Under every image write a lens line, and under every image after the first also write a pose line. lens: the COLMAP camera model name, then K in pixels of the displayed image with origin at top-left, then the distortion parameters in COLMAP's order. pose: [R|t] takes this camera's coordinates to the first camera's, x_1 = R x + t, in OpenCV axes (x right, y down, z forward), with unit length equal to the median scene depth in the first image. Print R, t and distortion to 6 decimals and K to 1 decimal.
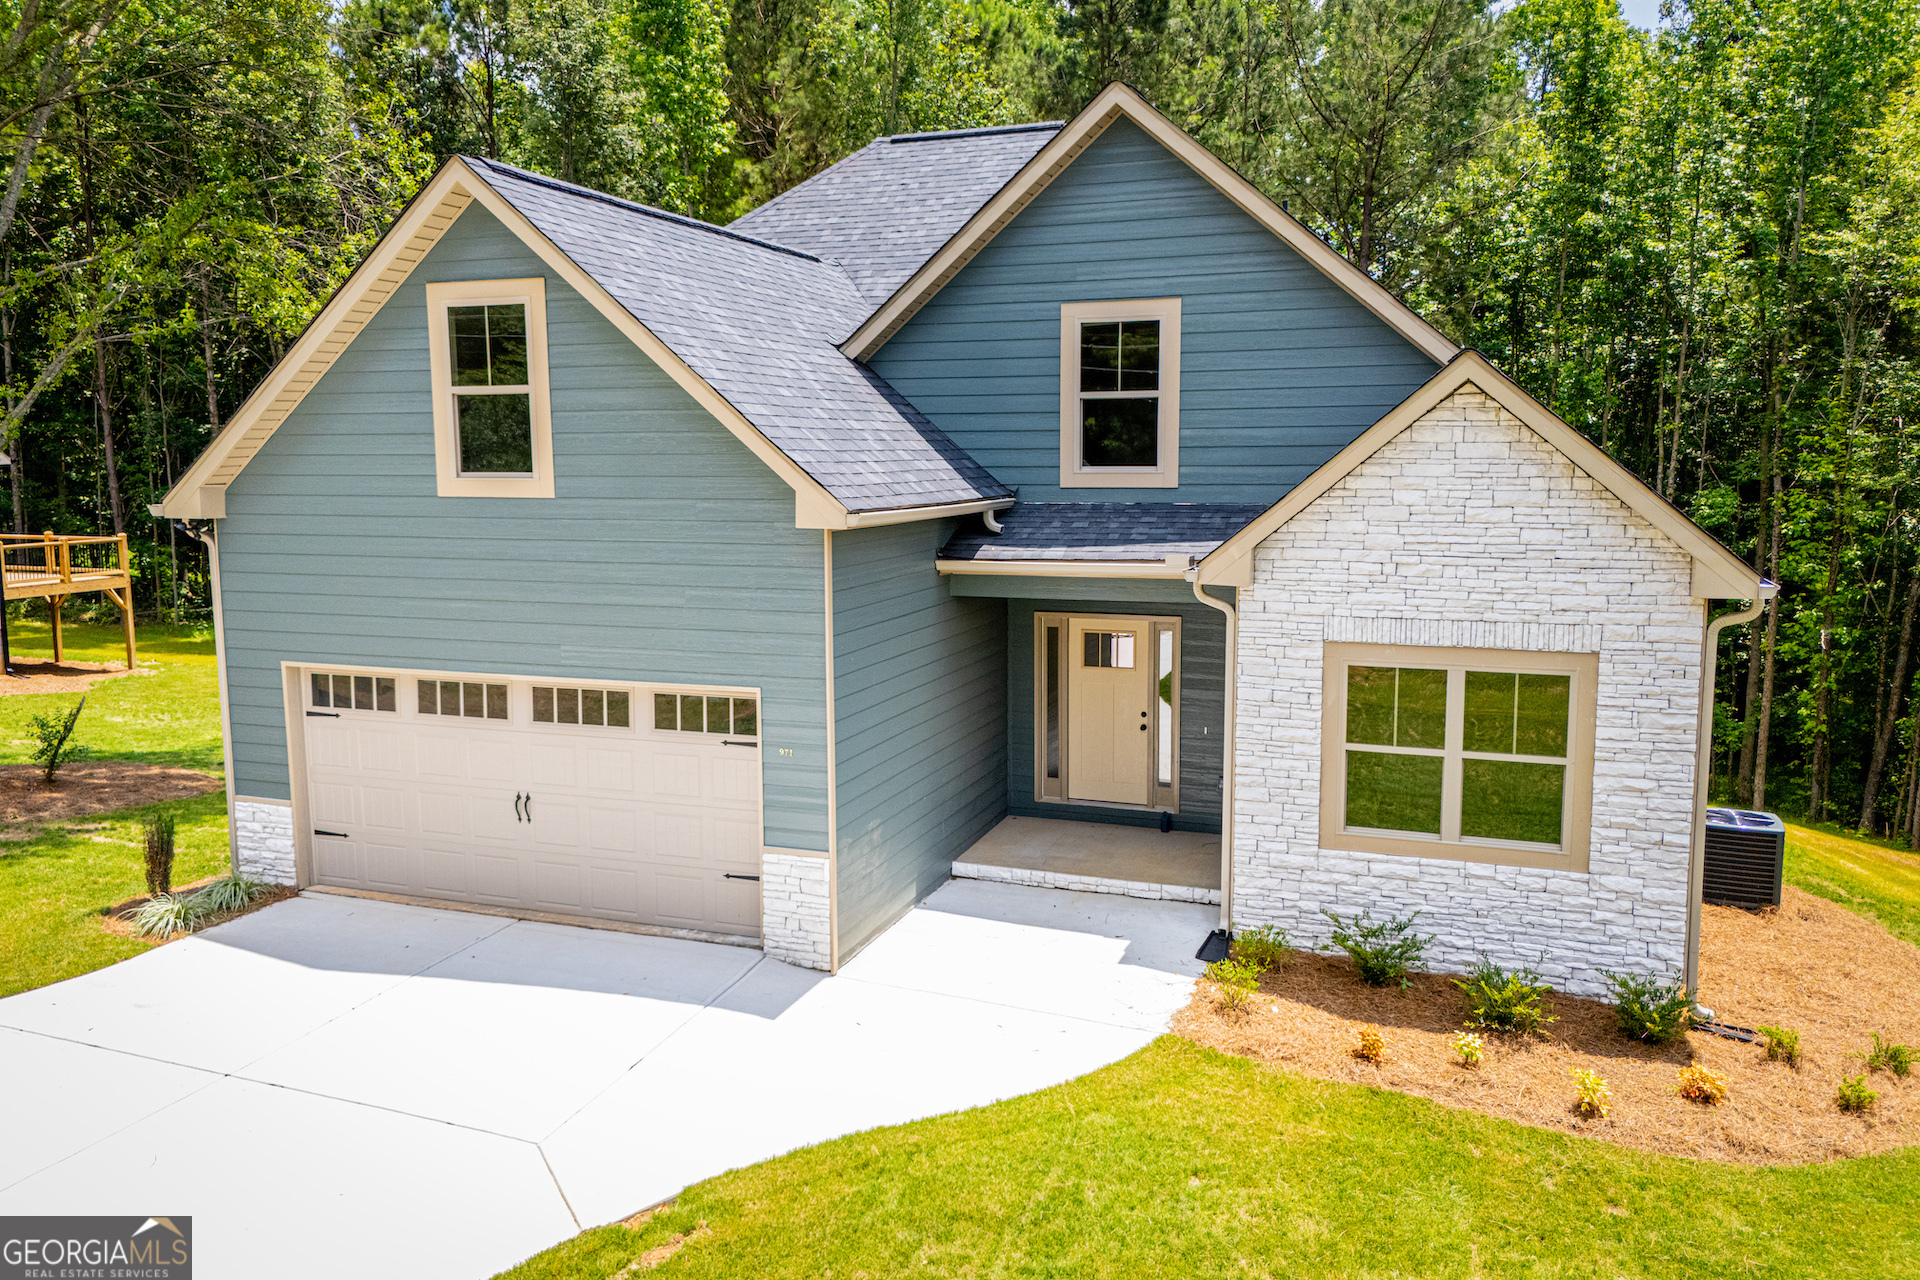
lens RADIAL K [[1418.4, 0, 955.5], [0, 1418.4, 620.3], [0, 0, 1]] dist [0.032860, -0.008593]
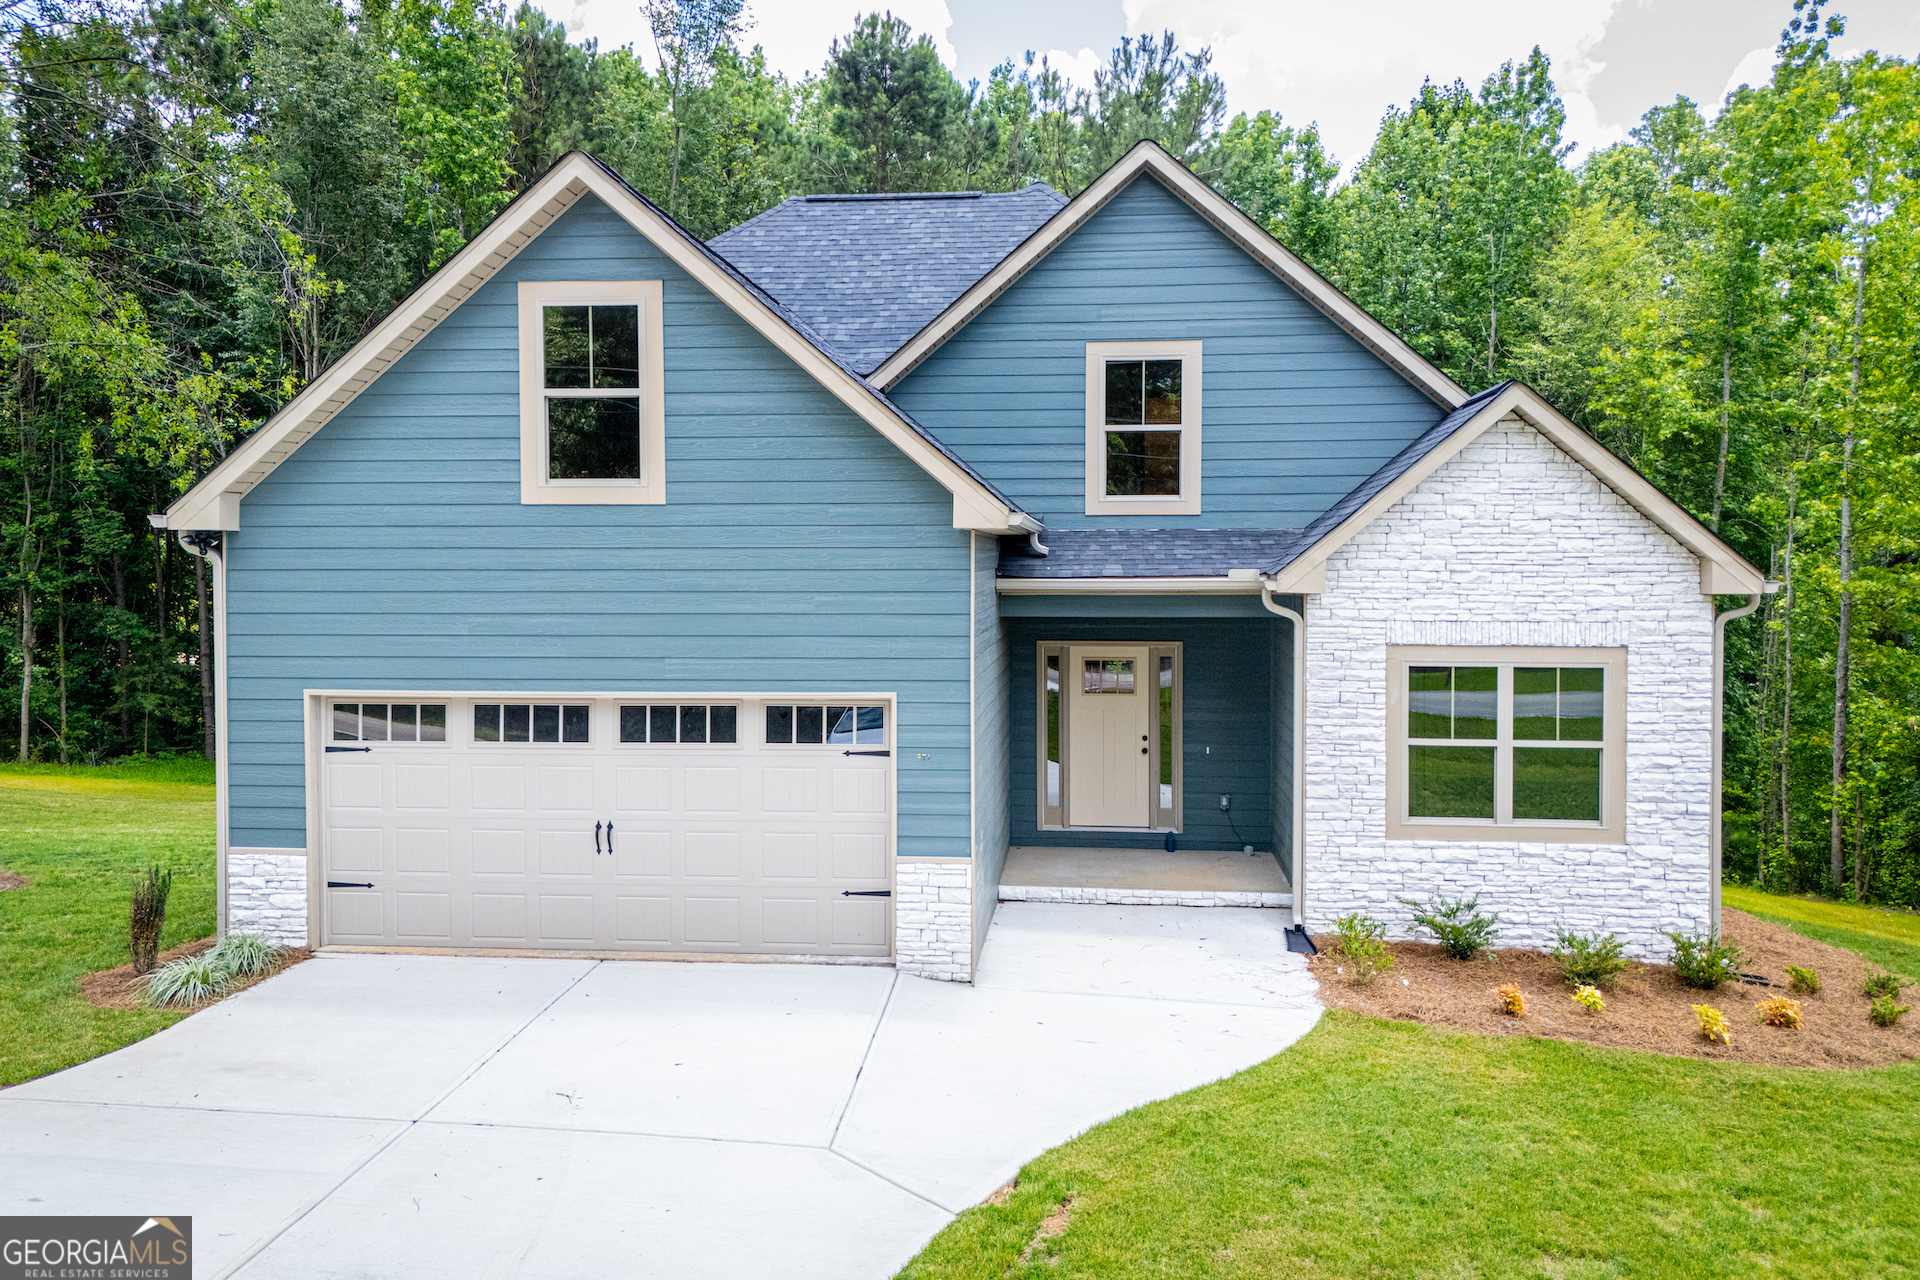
lens RADIAL K [[1429.2, 0, 956.4], [0, 1429.2, 587.4], [0, 0, 1]] dist [0.048837, -0.039791]
pose [[0.967230, 0.000038, 0.253900, -0.329011], [0.025671, 0.994861, -0.097940, 0.068695], [-0.252599, 0.101248, 0.962259, 0.021117]]
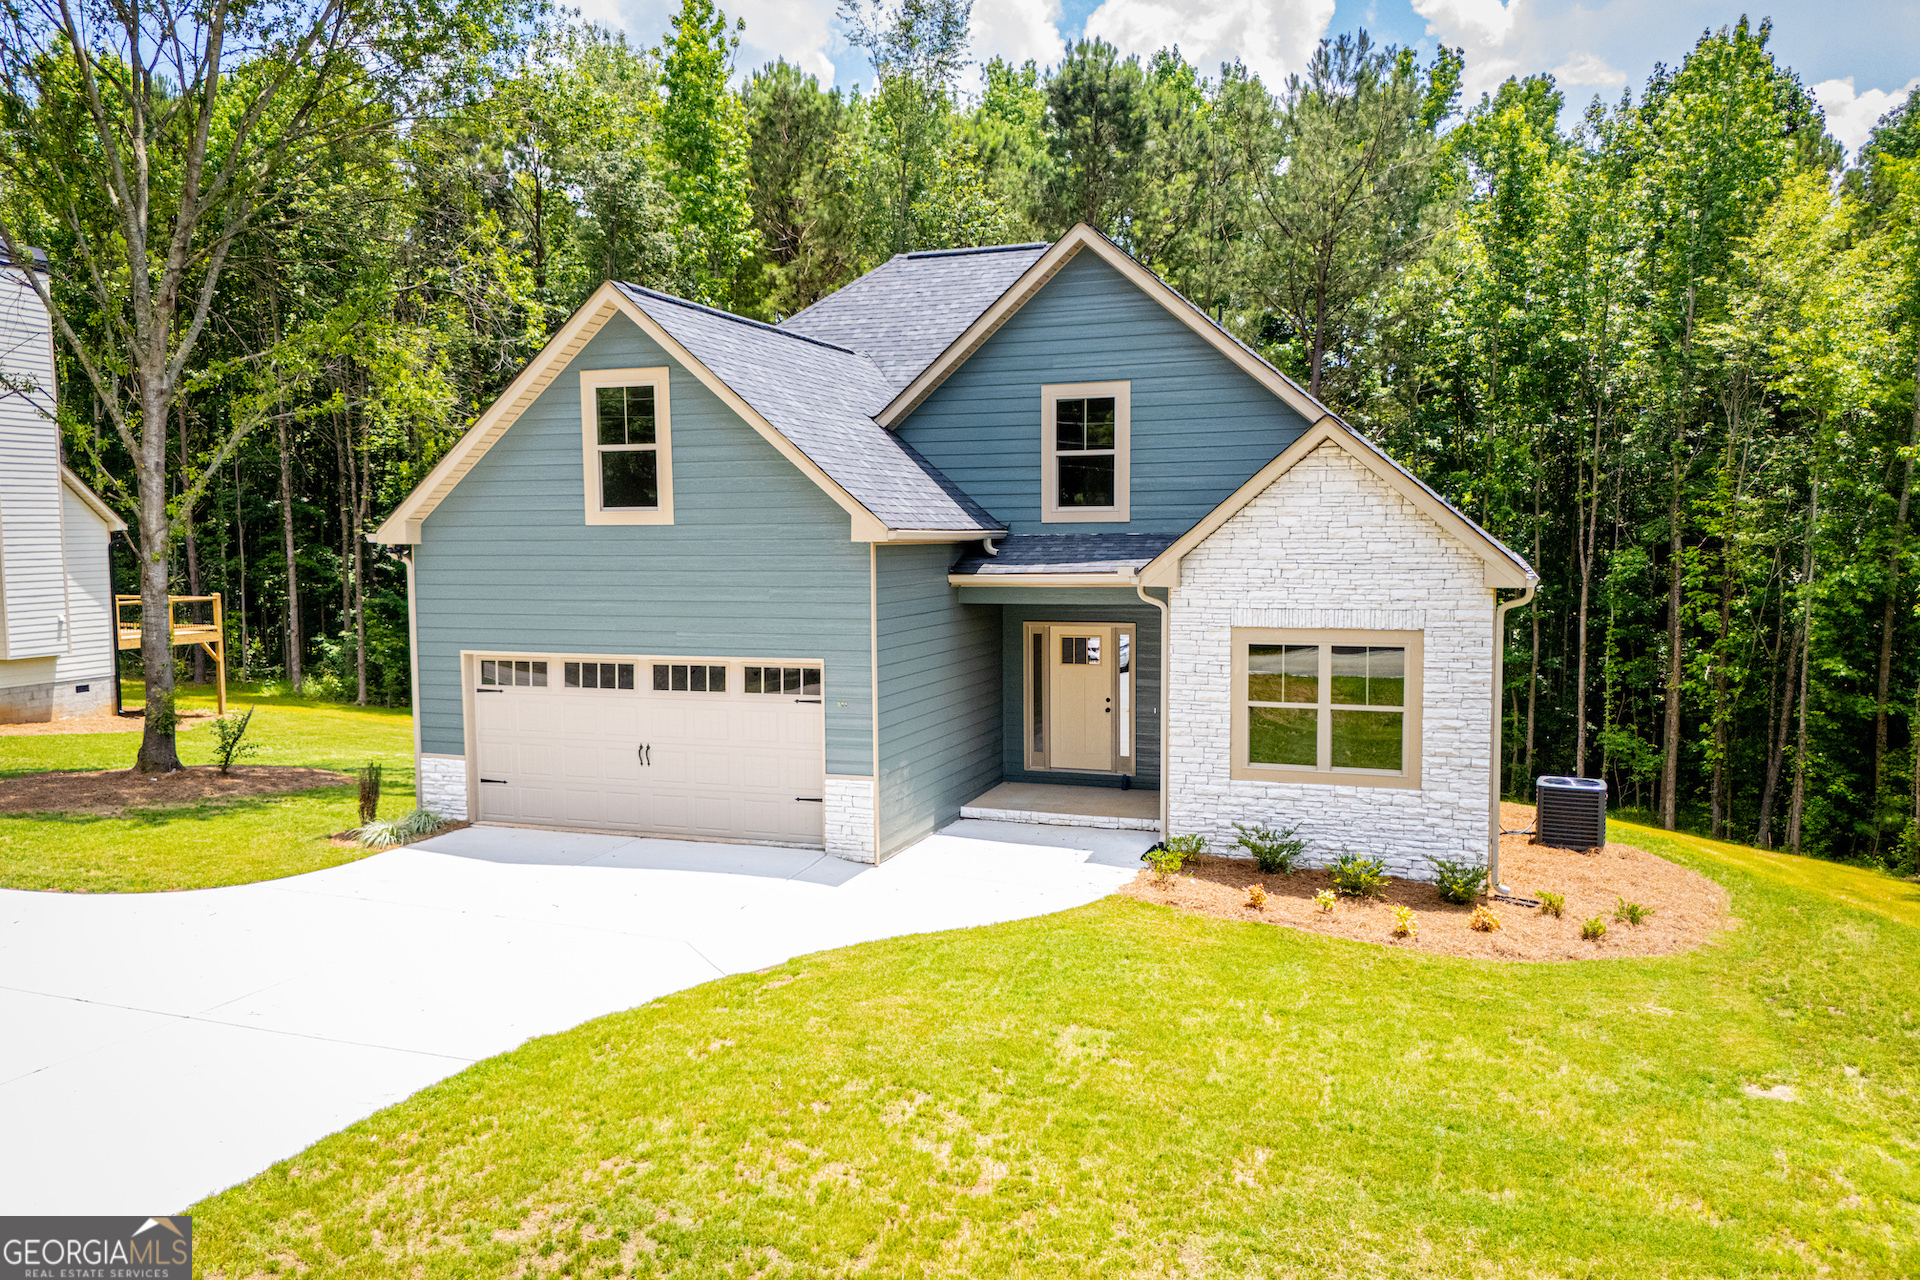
lens RADIAL K [[1419.1, 0, 952.4], [0, 1419.1, 641.8], [0, 0, 1]] dist [0.067166, -0.065534]
pose [[0.999997, -0.002039, -0.001532, -0.008885], [0.001967, 0.998960, -0.045556, 0.089165], [0.001623, 0.045552, 0.998961, -0.367070]]
